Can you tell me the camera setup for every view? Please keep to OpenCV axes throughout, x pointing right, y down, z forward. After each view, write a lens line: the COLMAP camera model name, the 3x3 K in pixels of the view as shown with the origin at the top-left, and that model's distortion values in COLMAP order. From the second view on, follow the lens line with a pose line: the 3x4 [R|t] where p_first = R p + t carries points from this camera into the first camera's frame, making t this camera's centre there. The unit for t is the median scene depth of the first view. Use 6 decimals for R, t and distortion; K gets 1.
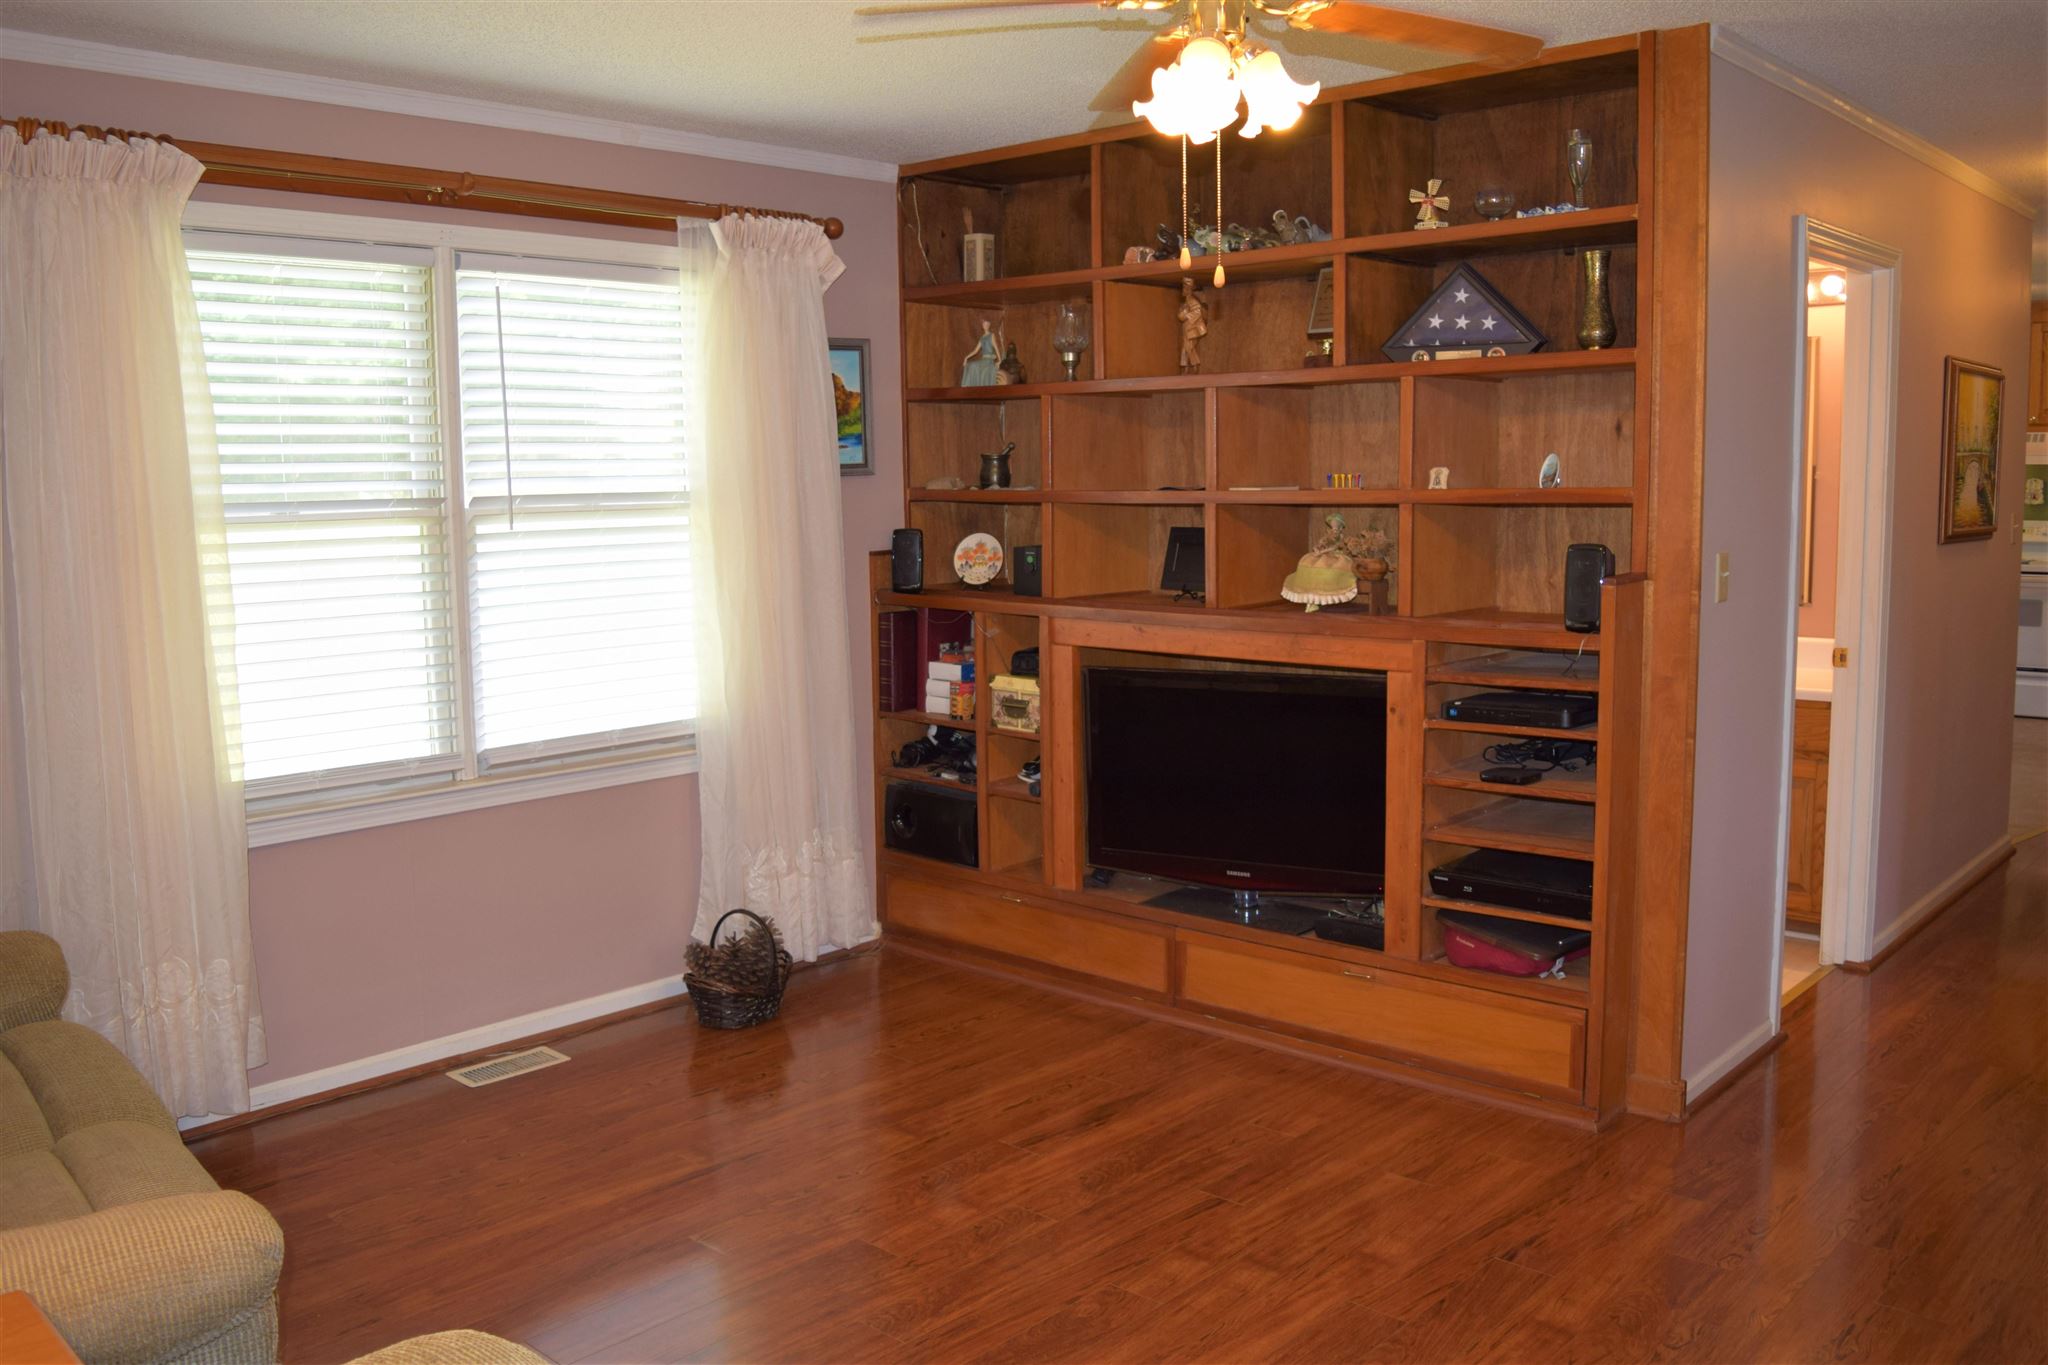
lens RADIAL K [[1621.4, 0, 1035.5], [0, 1621.4, 649.9], [0, 0, 1]] dist [-0.088759, 0.017414]
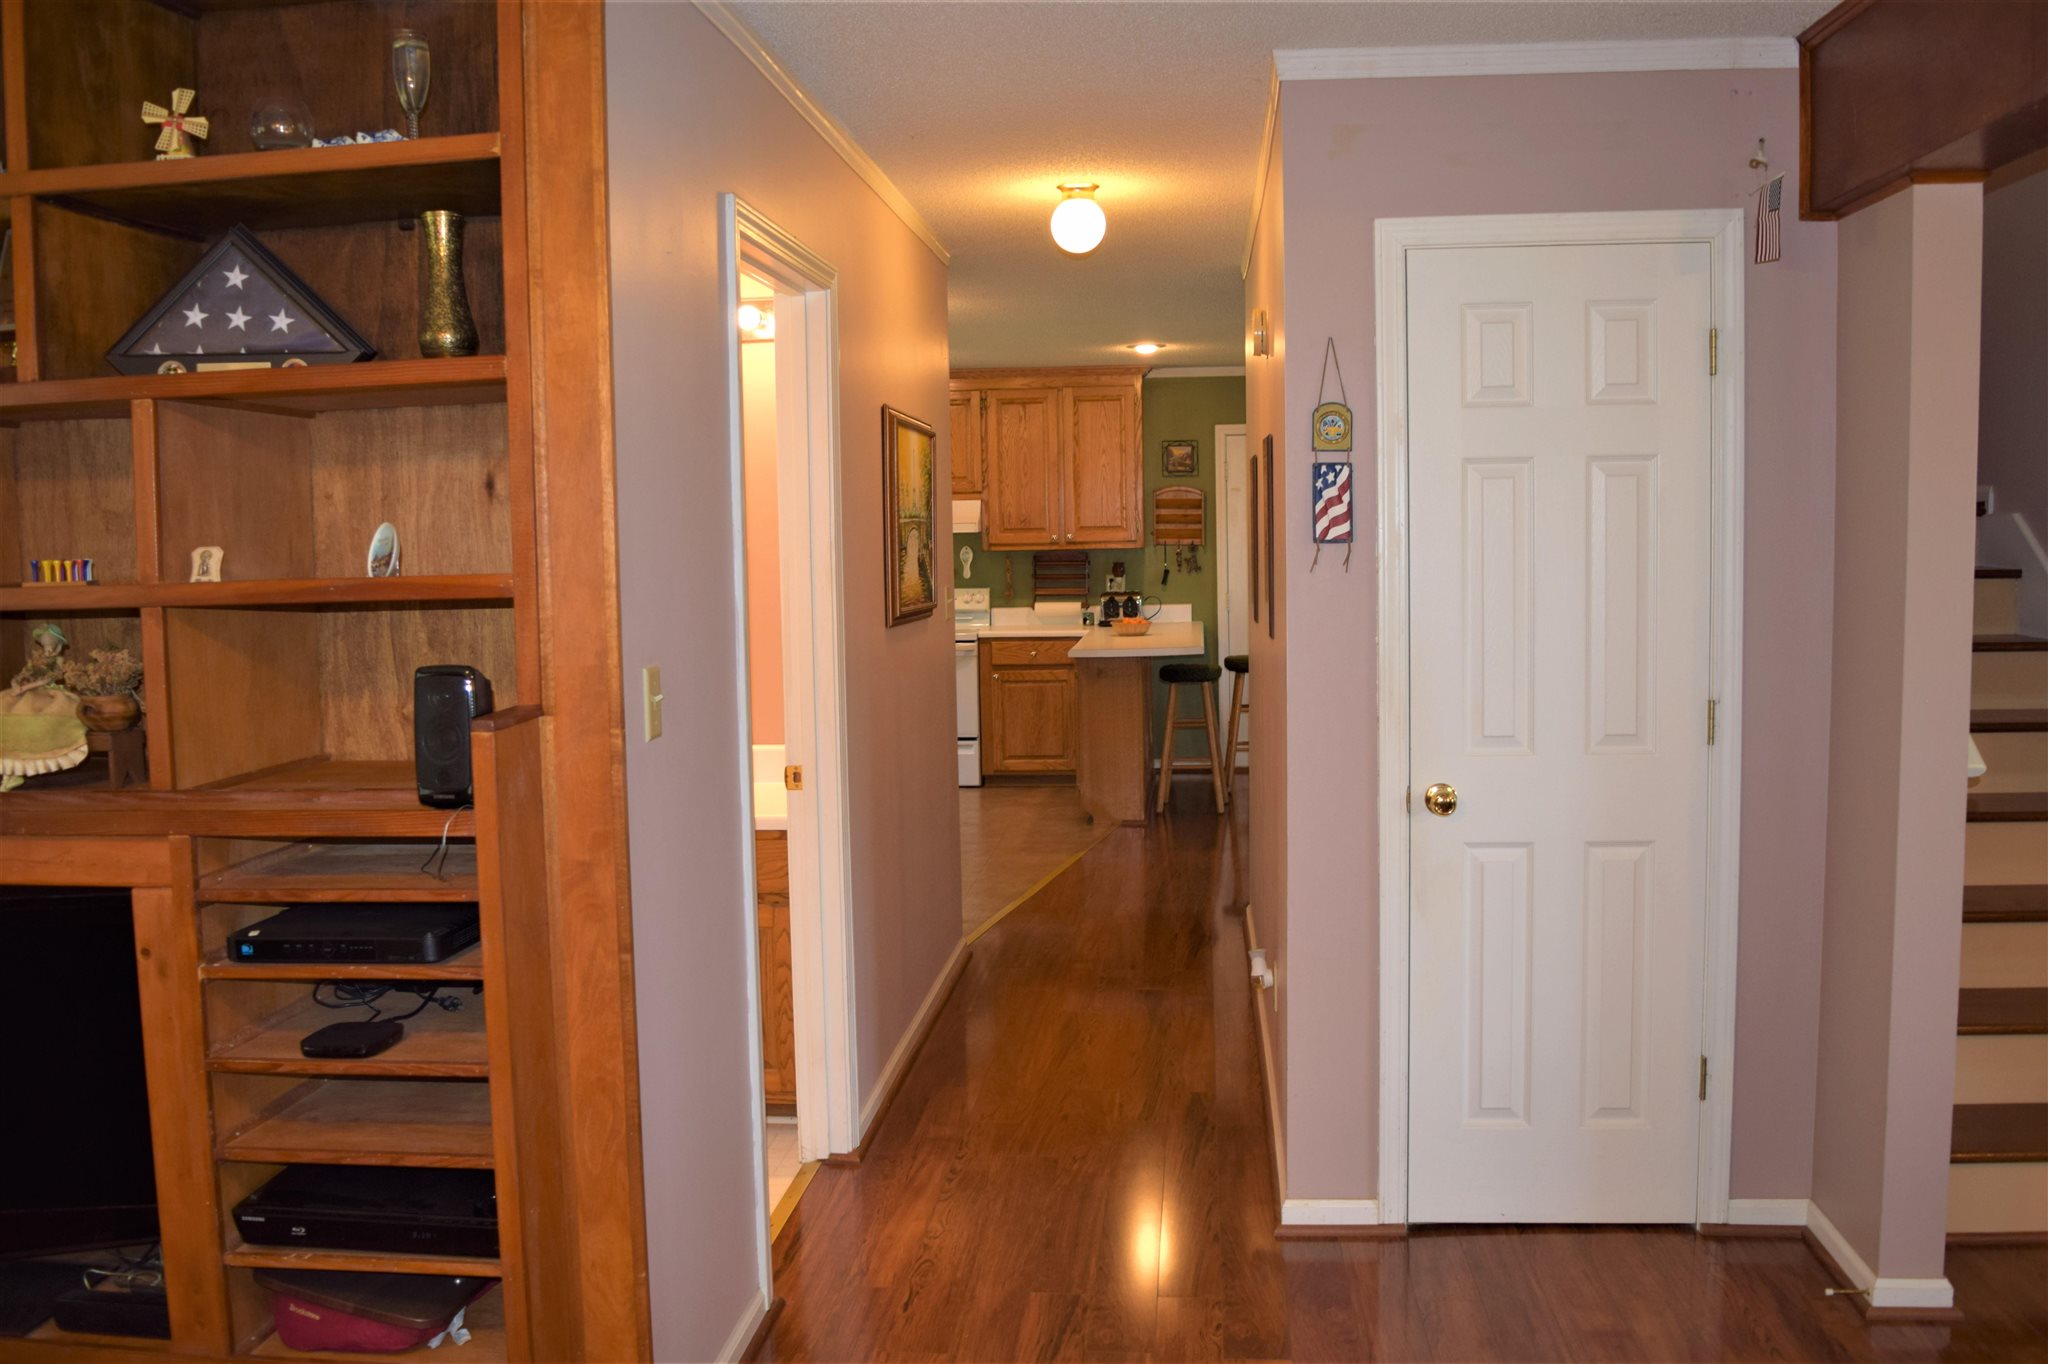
lens RADIAL K [[1621.4, 0, 1035.5], [0, 1621.4, 649.4], [0, 0, 1]] dist [-0.088759, 0.017414]
pose [[0.790772, -0.044748, 0.610473, 0.129956], [0.074317, 0.996965, -0.023188, -0.036342], [-0.607583, 0.063705, 0.791698, 0.327609]]
